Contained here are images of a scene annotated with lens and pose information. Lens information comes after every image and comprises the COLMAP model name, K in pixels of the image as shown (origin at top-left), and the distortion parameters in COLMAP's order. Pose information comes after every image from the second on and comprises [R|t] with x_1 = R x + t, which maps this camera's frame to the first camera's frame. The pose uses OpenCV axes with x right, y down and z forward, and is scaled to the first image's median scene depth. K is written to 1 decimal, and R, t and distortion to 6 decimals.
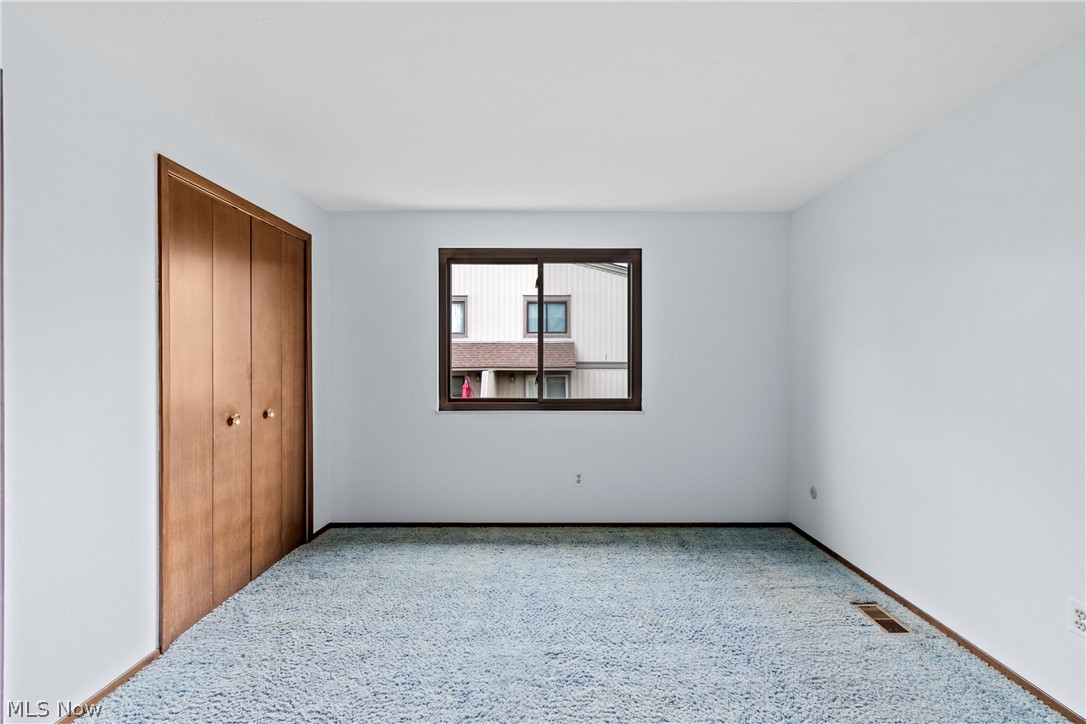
lens RADIAL K [[484.6, 0, 544.9], [0, 484.6, 360.5], [0, 0, 1]] dist [0.005435, -0.001330]
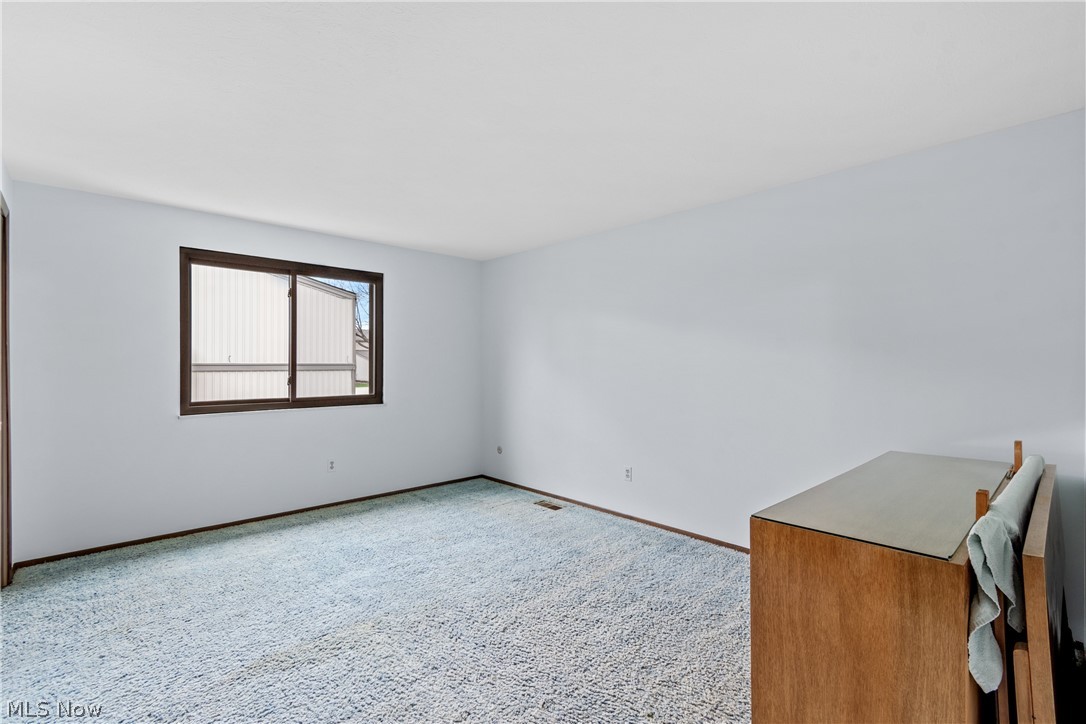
lens RADIAL K [[484.6, 0, 543.7], [0, 484.6, 362.9], [0, 0, 1]] dist [0.005435, -0.001330]
pose [[0.737415, 0.000527, 0.675440, -0.402643], [-0.001744, 0.999998, 0.001124, -0.003443], [-0.675437, -0.002007, 0.737415, -0.233414]]
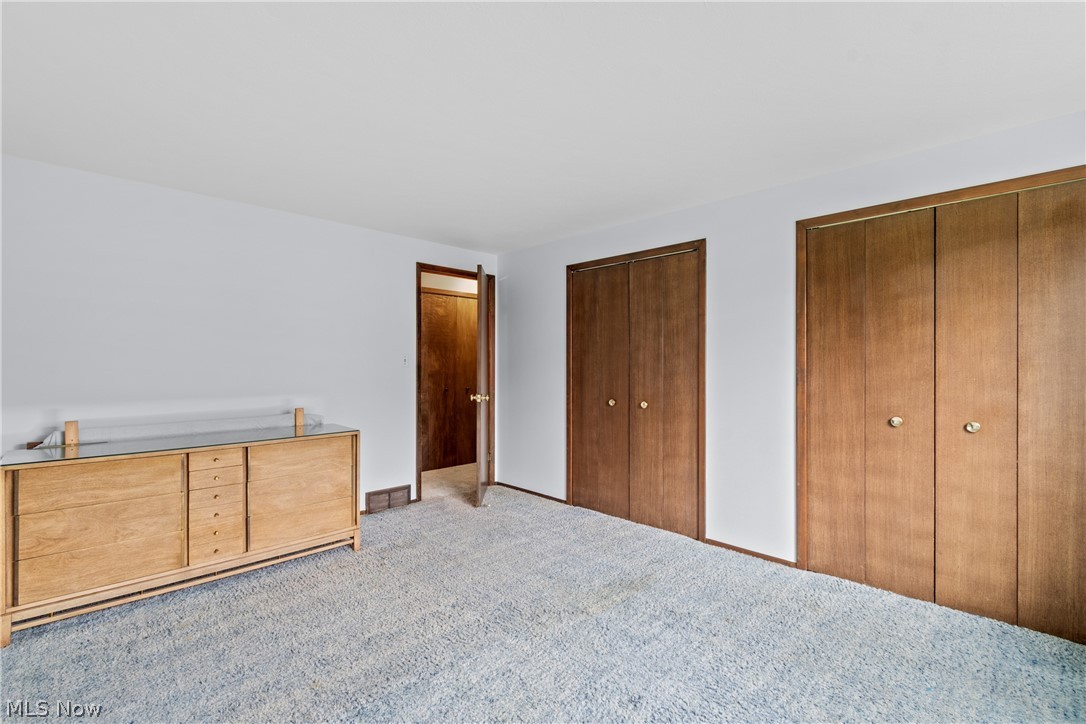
lens RADIAL K [[484.6, 0, 543.3], [0, 484.6, 362.9], [0, 0, 1]] dist [0.005435, -0.001330]
pose [[-0.706298, 0.004094, -0.707903, 0.489511], [0.005906, 0.999983, -0.000110, -0.005159], [0.707890, -0.004259, -0.706309, 0.964394]]
